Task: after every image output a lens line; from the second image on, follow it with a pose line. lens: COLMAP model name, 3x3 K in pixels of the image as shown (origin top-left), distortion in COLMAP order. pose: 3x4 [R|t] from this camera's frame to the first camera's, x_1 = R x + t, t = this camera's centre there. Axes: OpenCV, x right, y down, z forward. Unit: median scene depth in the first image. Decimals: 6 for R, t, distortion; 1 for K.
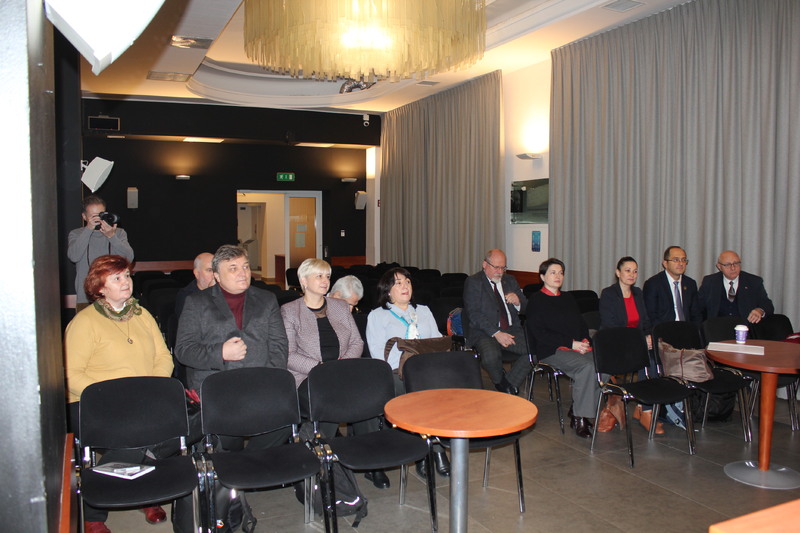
lens RADIAL K [[676.0, 0, 399.8], [0, 676.0, 254.9], [0, 0, 1]] dist [-0.098095, 0.008988]
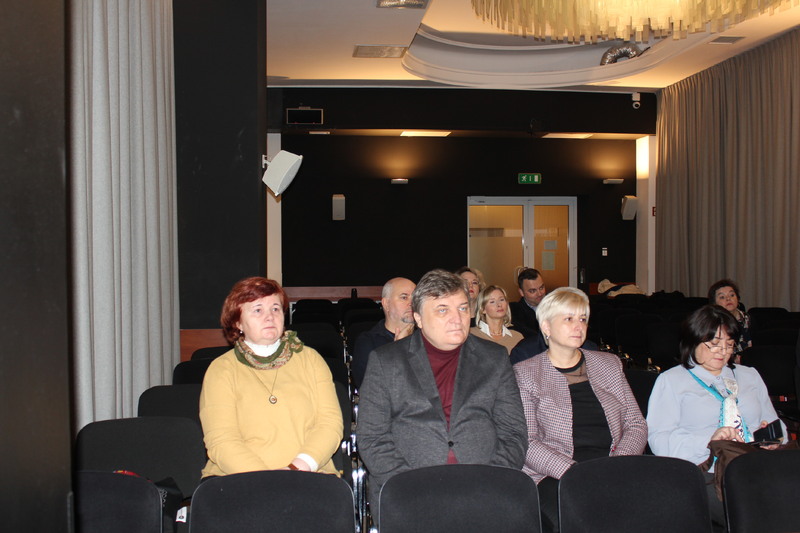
lens RADIAL K [[806.0, 0, 400.0], [0, 806.0, 266.5], [0, 0, 1]] dist [-0.092532, 0.017152]
pose [[0.945949, 0.006106, -0.324259, -0.019701], [-0.011250, 0.999839, -0.013993, -0.000693], [0.324122, 0.016884, 0.945865, 0.153329]]
